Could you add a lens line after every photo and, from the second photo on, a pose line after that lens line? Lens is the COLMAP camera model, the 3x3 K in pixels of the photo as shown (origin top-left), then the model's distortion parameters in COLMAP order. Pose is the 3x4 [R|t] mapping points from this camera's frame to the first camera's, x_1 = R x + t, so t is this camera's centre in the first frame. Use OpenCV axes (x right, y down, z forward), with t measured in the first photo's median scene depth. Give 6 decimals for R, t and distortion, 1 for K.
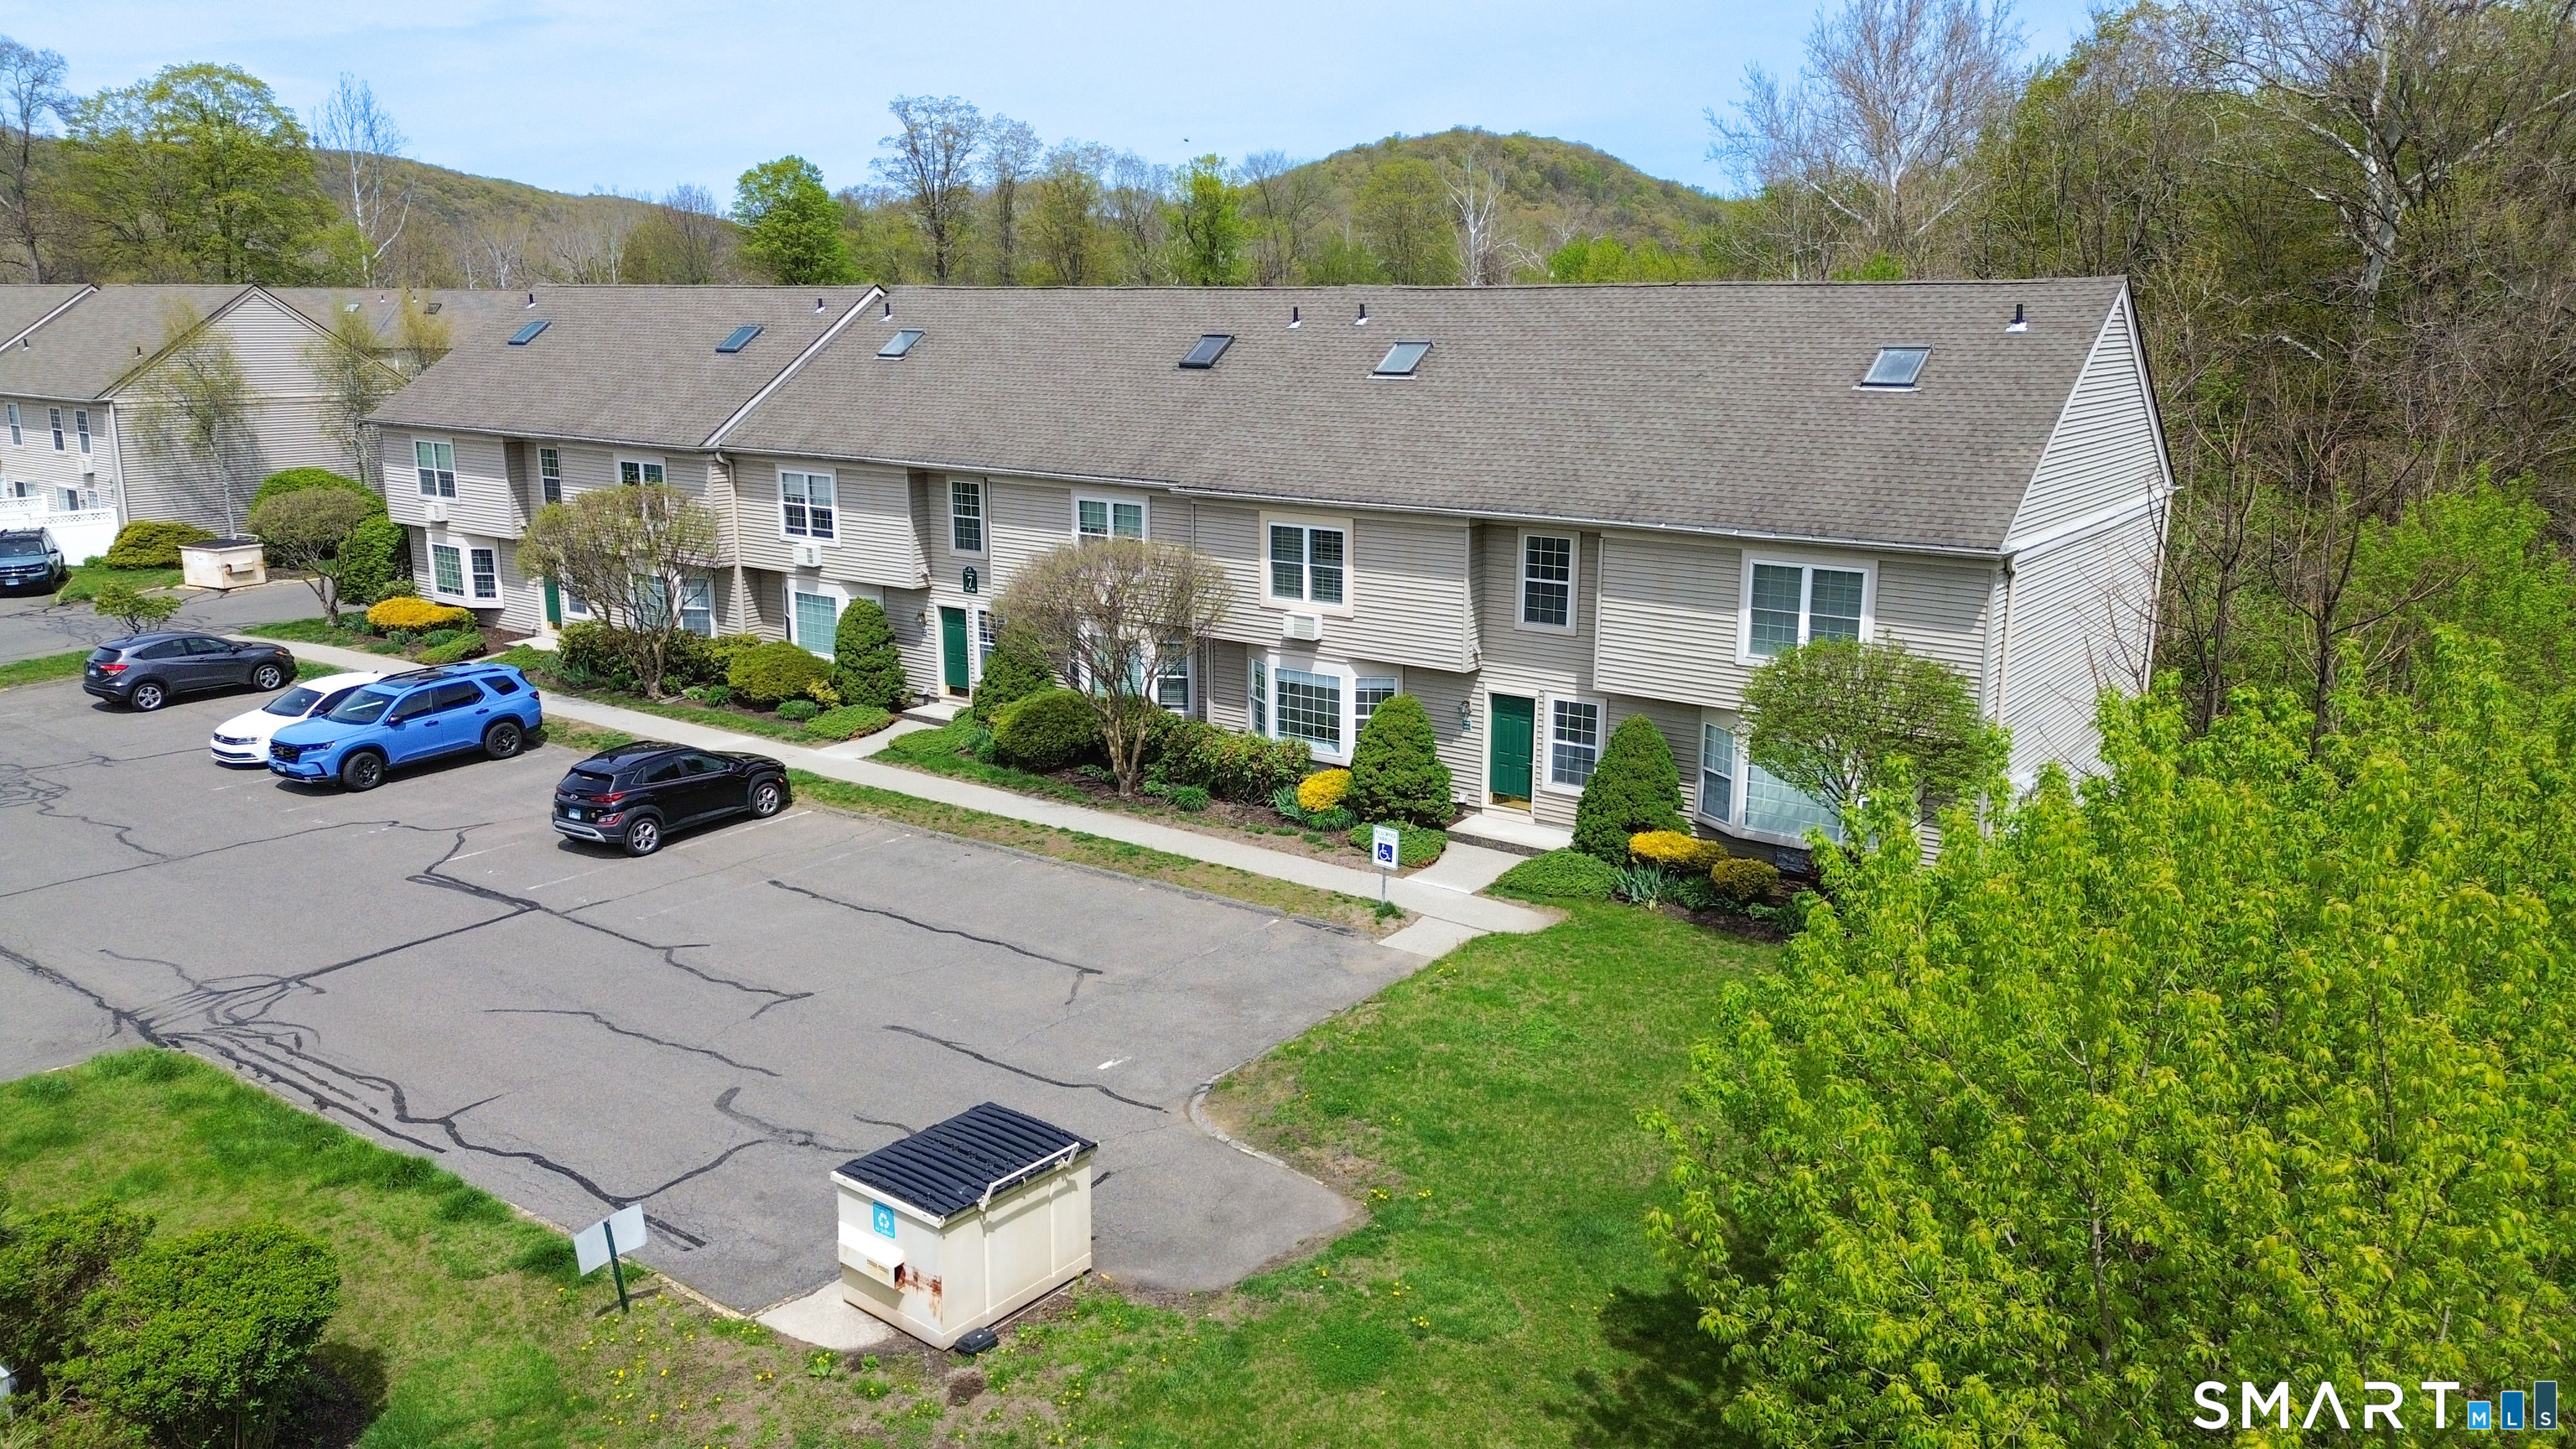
lens RADIAL K [[1795.2, 0, 1285.3], [0, 1795.2, 723.2], [0, 0, 1]] dist [0.040776, -0.004709]
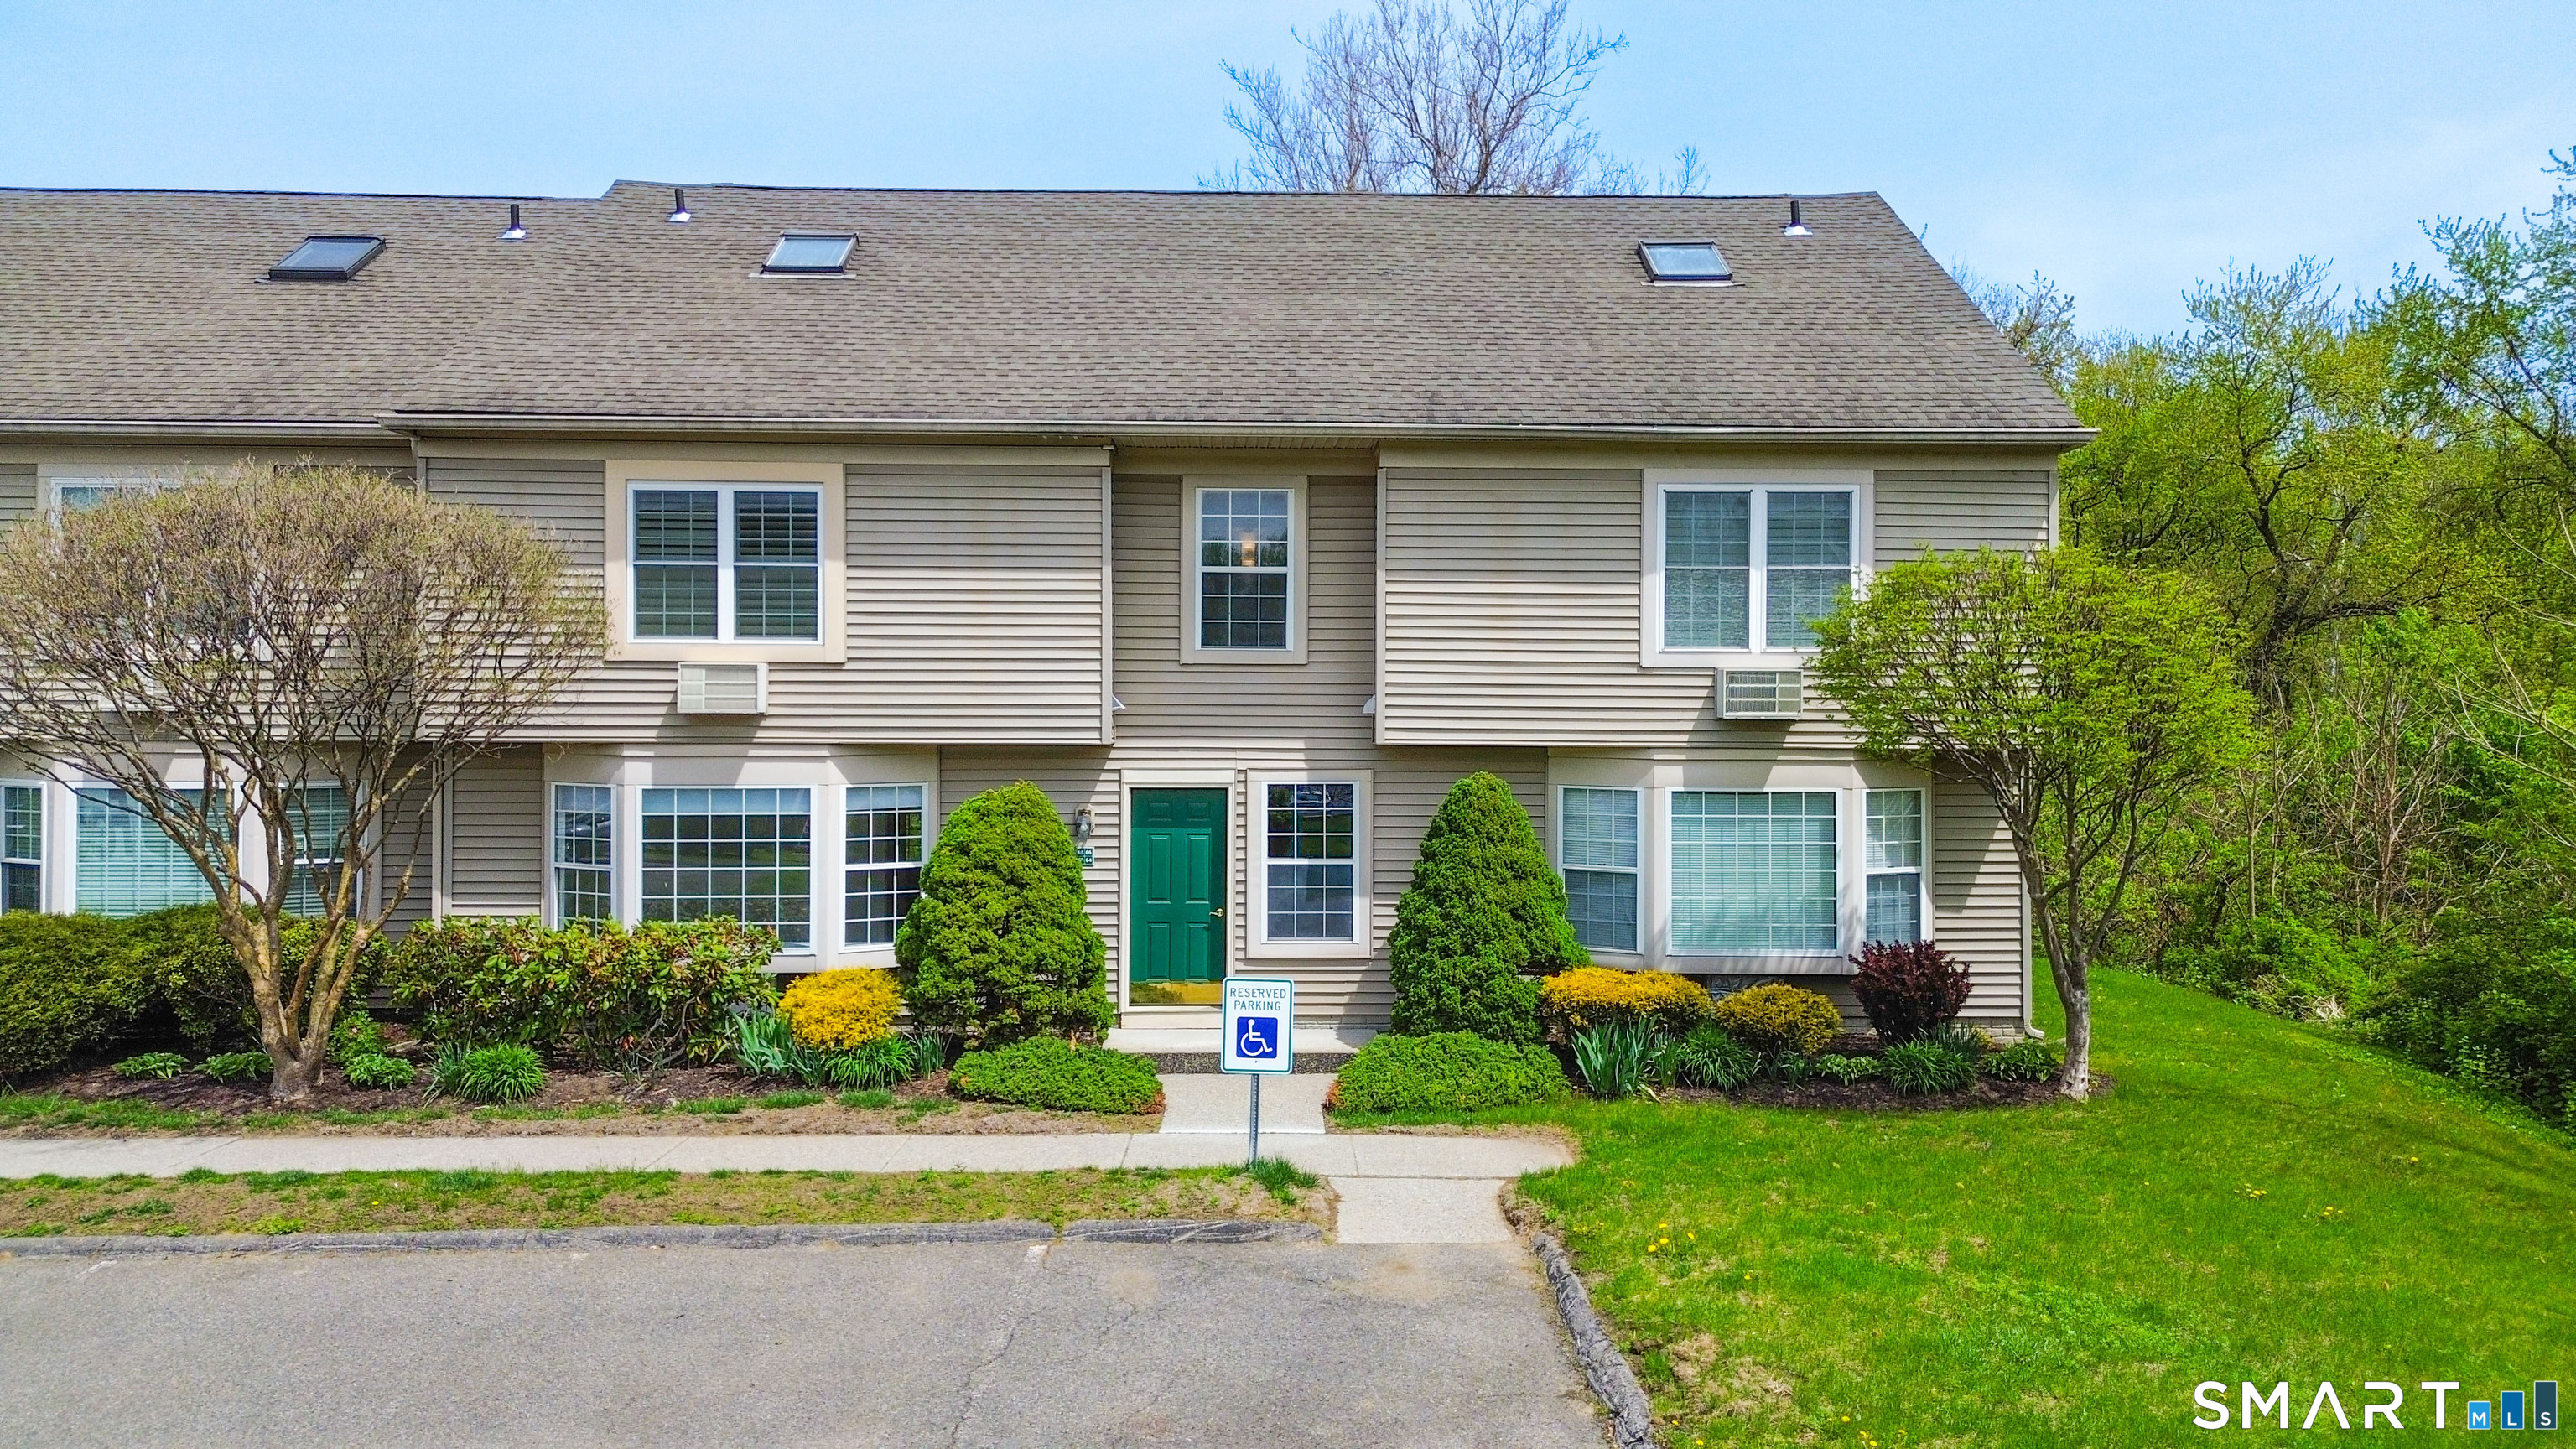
lens RADIAL K [[1795.2, 0, 1293.5], [0, 1795.2, 726.5], [0, 0, 1]] dist [0.040776, -0.004709]
pose [[0.784111, 0.003218, 0.620613, -0.181172], [0.135851, 0.974845, -0.176695, 0.066378], [-0.605570, 0.222859, 0.763949, 0.559082]]
